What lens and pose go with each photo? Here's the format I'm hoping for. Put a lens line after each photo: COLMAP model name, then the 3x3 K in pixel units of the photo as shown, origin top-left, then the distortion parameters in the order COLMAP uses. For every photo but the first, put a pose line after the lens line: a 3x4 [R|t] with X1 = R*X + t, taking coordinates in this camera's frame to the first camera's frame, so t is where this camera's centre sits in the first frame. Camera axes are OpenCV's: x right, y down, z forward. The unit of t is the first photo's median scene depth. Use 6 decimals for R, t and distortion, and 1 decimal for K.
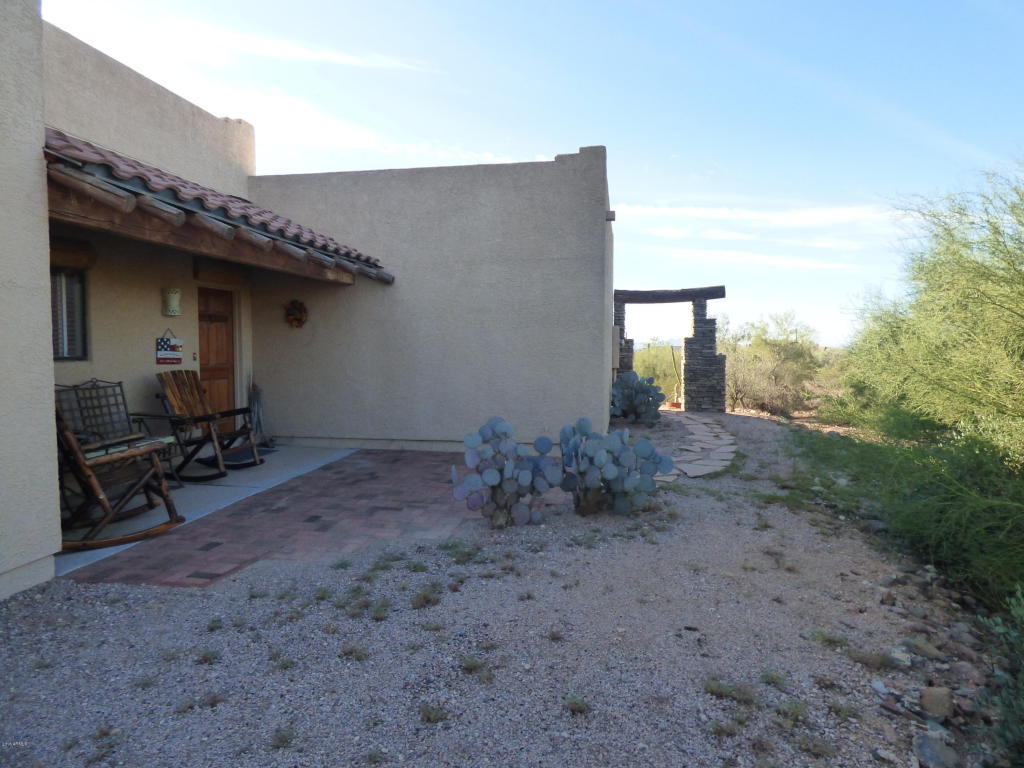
lens RADIAL K [[625.7, 0, 512.4], [0, 625.7, 383.1], [0, 0, 1]] dist [-0.018706, 0.009741]
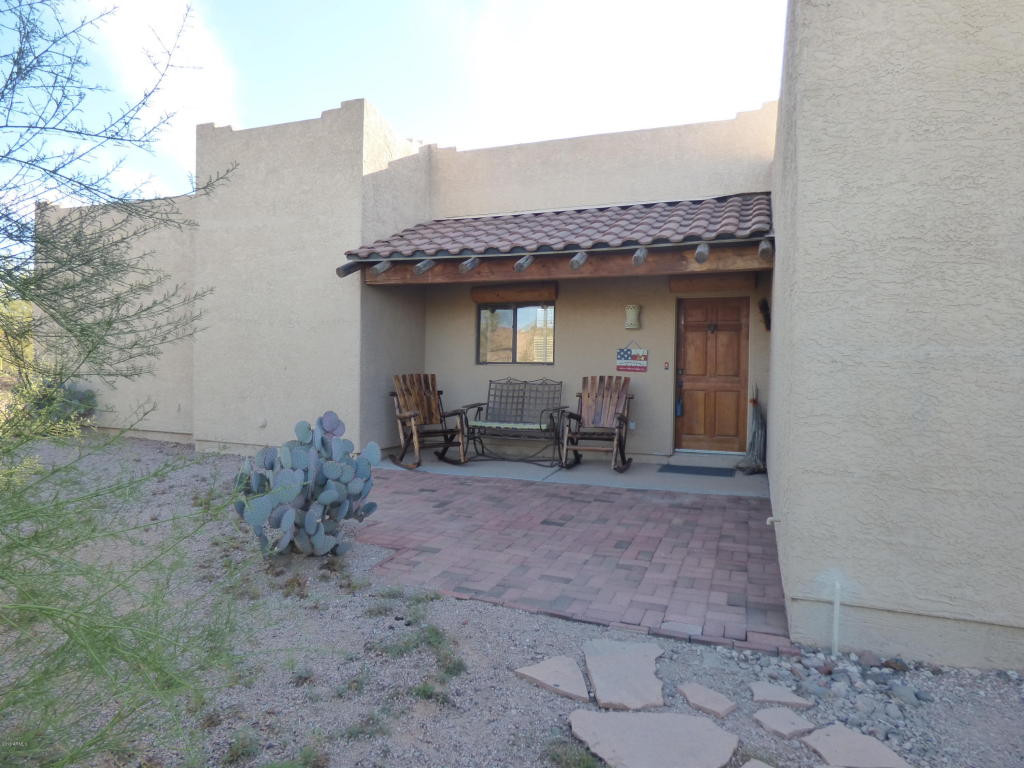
lens RADIAL K [[625.7, 0, 512.5], [0, 625.7, 382.5], [0, 0, 1]] dist [-0.018706, 0.009741]
pose [[-0.186708, 0.029466, -0.981974, 0.621339], [-0.068175, 0.996752, 0.042872, -0.045113], [0.980047, 0.074951, -0.184092, 1.010254]]
